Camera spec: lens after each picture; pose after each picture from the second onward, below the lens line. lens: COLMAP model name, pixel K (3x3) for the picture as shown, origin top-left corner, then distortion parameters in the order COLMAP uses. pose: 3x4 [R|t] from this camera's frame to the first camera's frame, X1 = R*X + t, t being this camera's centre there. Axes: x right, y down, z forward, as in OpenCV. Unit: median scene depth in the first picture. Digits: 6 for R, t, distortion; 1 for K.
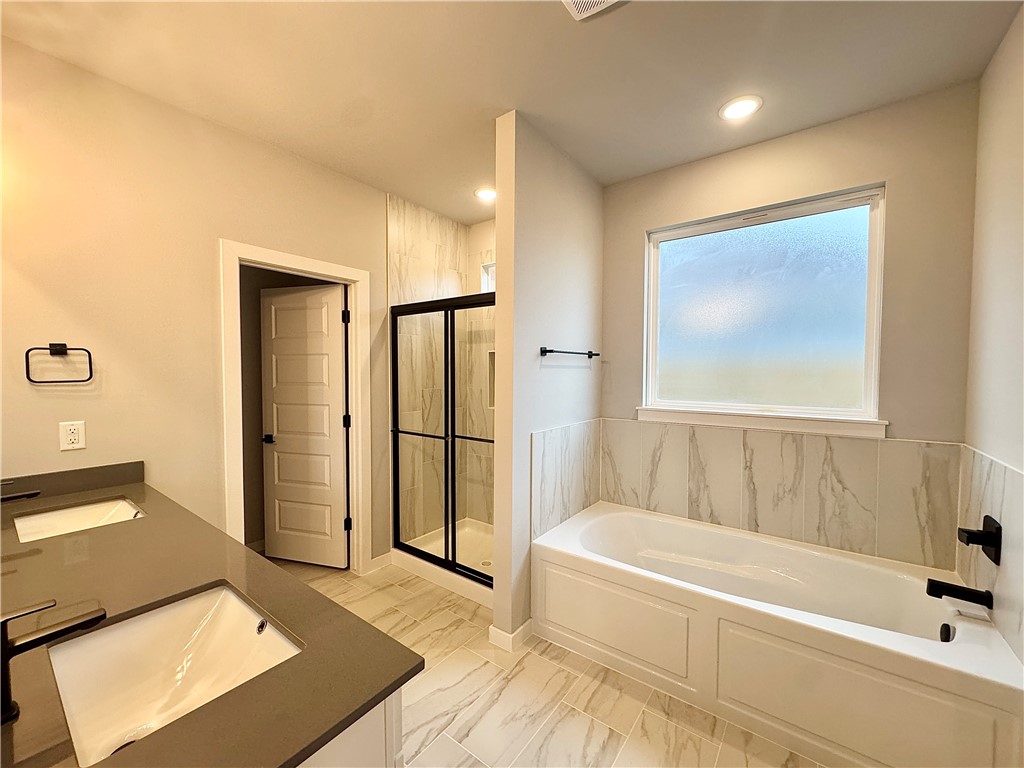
lens RADIAL K [[409.3, 0, 512.0], [0, 409.3, 384.0], [0, 0, 1]] dist [0.000147, 0.000015]
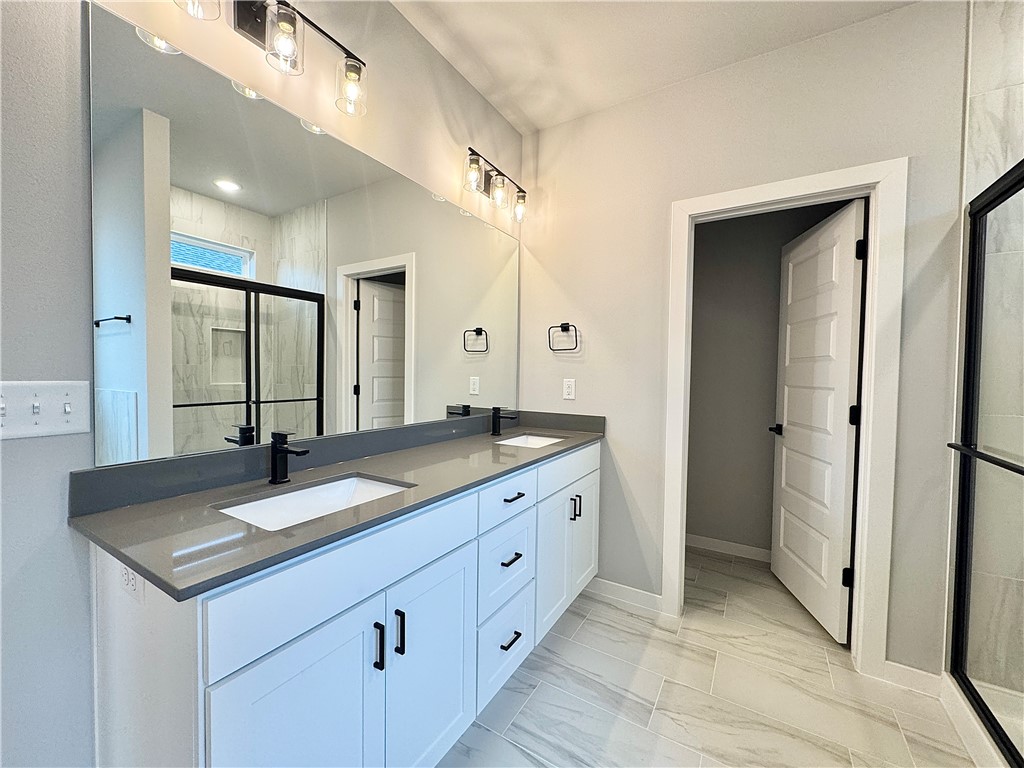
lens RADIAL K [[409.3, 0, 512.0], [0, 409.3, 384.0], [0, 0, 1]] dist [0.000147, 0.000015]
pose [[0.095008, 0.029418, -0.995042, 0.171060], [-0.046097, 0.998621, 0.025123, 0.050368], [0.994409, 0.043482, 0.096233, 0.408848]]
